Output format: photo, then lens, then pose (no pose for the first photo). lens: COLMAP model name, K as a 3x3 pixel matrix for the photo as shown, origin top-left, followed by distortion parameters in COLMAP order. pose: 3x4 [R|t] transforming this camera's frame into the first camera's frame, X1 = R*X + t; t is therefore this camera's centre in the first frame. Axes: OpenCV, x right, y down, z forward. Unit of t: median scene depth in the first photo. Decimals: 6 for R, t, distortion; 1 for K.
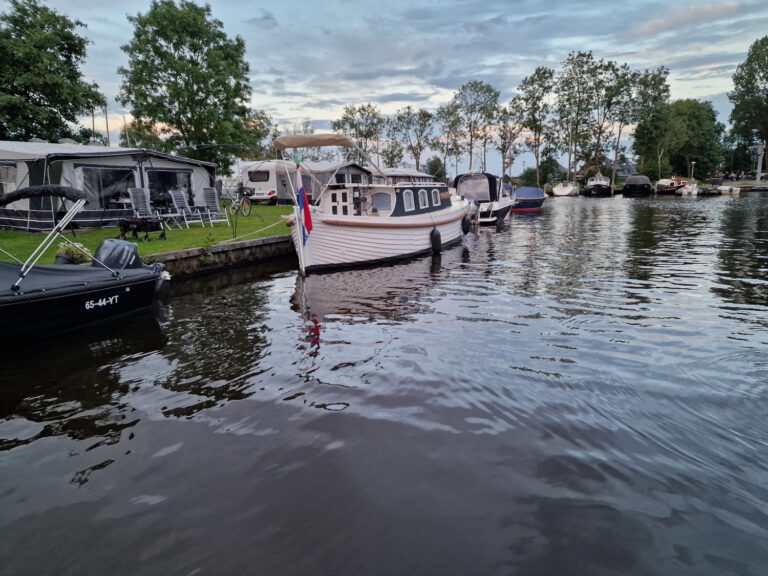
lens RADIAL K [[509.7, 0, 393.9], [0, 509.7, 295.0], [0, 0, 1]] dist [0.078354, -0.068804]
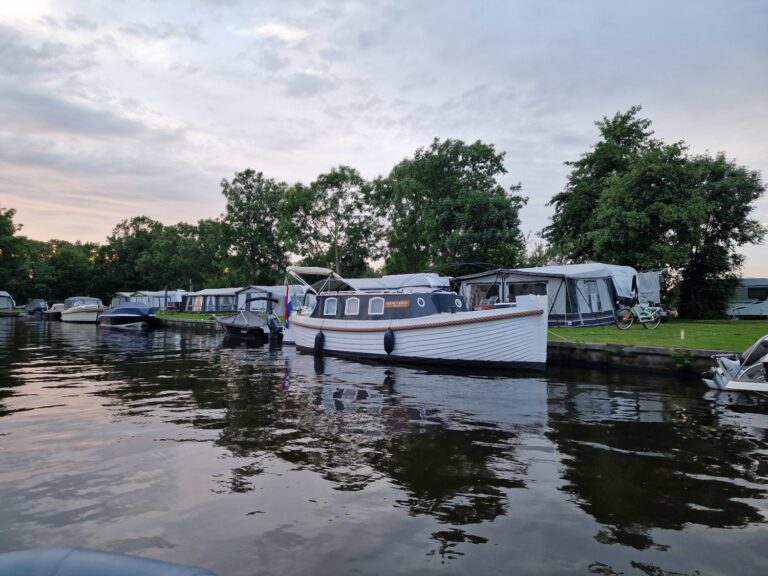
lens RADIAL K [[509.7, 0, 376.2], [0, 509.7, 294.7], [0, 0, 1]] dist [0.078354, -0.068804]
pose [[-0.429523, -0.005759, -0.903037, 0.586948], [-0.183826, 0.979600, 0.081188, -0.183045], [0.884148, 0.200874, -0.421820, 0.886534]]
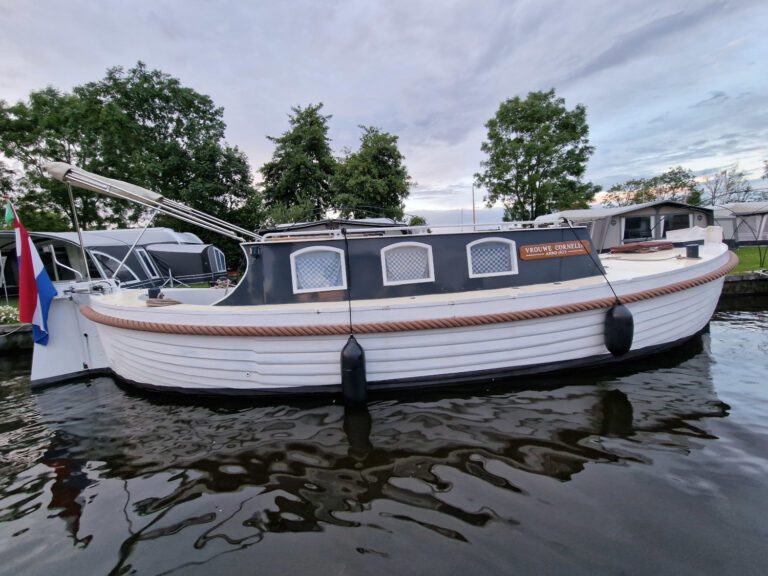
lens RADIAL K [[315.2, 0, 378.5], [0, 315.2, 289.8], [0, 0, 1]] dist [0.003279, -0.004243]
pose [[0.492151, 0.089180, -0.865930, 0.168579], [-0.132067, 0.990873, 0.026988, -0.101310], [0.860434, 0.101078, 0.499437, 0.506328]]
